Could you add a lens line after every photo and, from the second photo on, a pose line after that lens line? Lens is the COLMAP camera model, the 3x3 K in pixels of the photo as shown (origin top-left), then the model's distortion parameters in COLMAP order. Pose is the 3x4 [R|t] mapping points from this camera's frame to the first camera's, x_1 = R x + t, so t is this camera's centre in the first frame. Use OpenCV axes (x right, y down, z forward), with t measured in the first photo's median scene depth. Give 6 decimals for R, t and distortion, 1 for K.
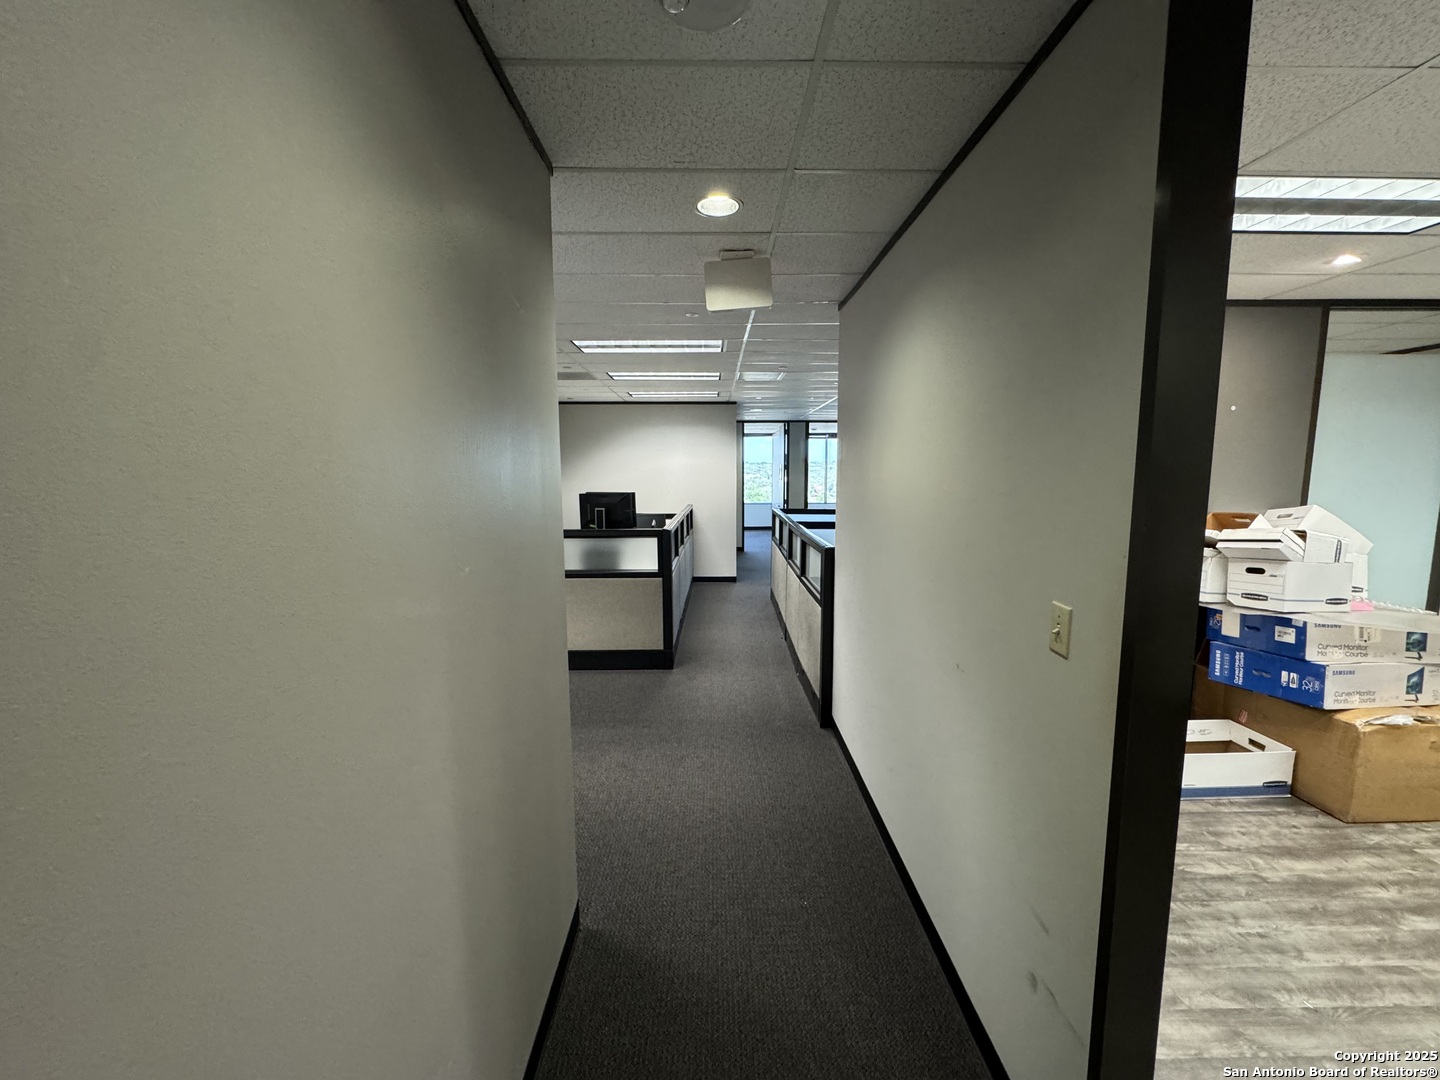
lens RADIAL K [[573.5, 0, 719.8], [0, 573.5, 537.5], [0, 0, 1]] dist [-0.006866, 0.000749]
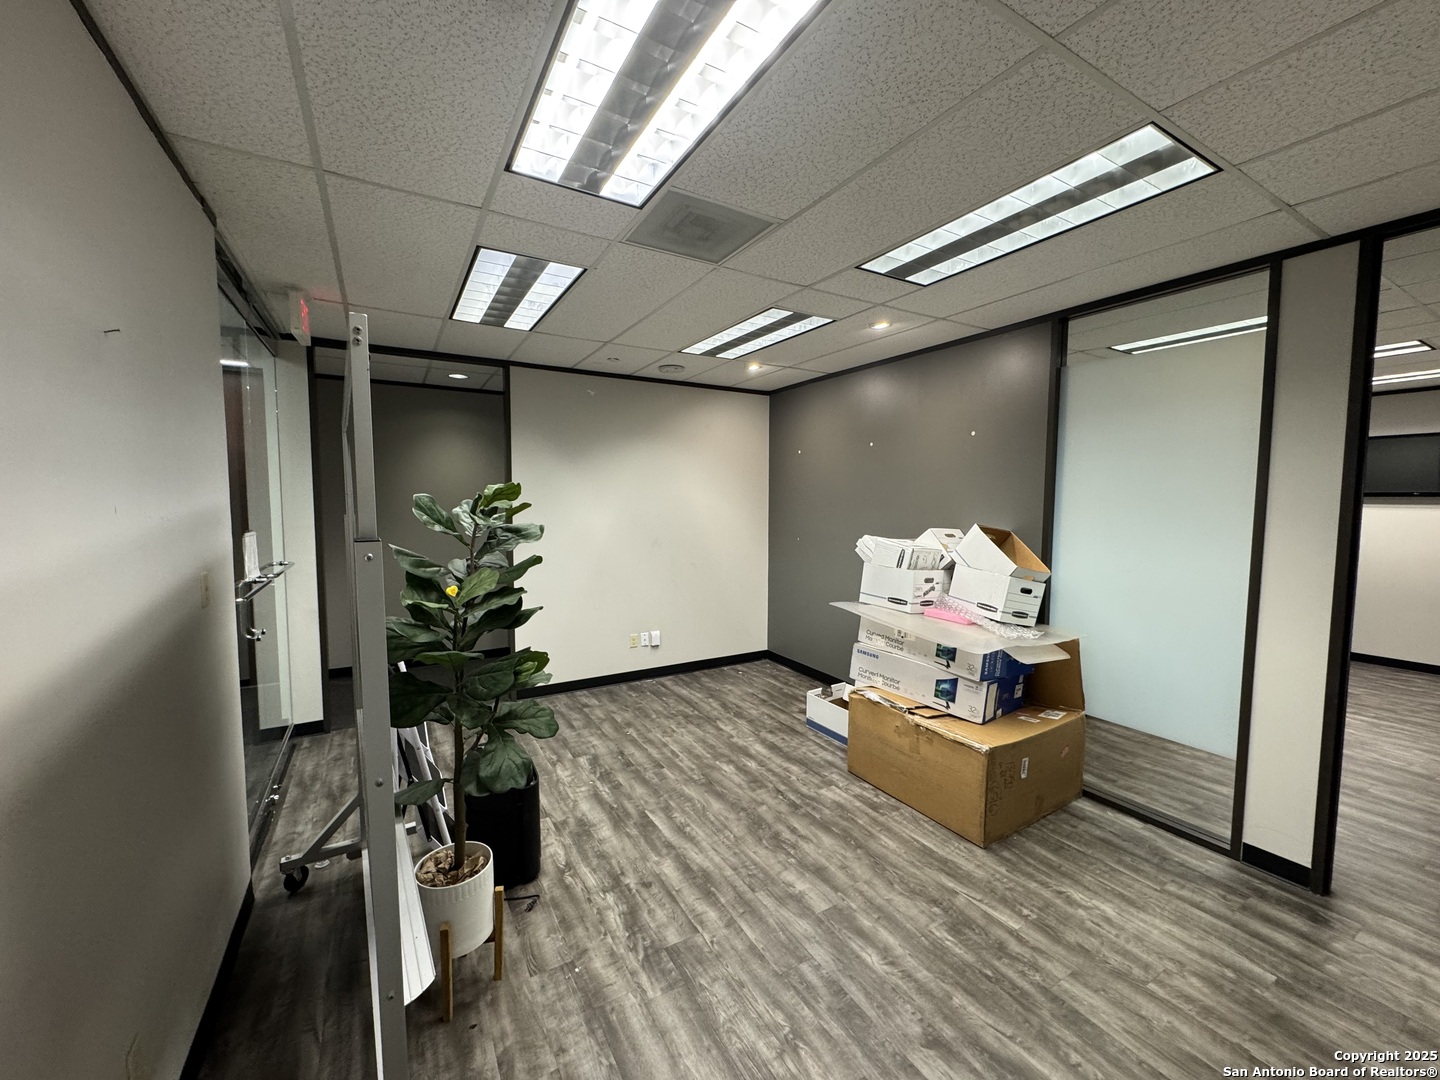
lens RADIAL K [[573.5, 0, 719.8], [0, 573.5, 537.5], [0, 0, 1]] dist [-0.006866, 0.000749]
pose [[0.494905, 0.065878, -0.866446, 1.932545], [-0.105659, 0.994286, 0.015247, 0.001750], [0.862500, 0.084002, 0.499037, 0.079981]]
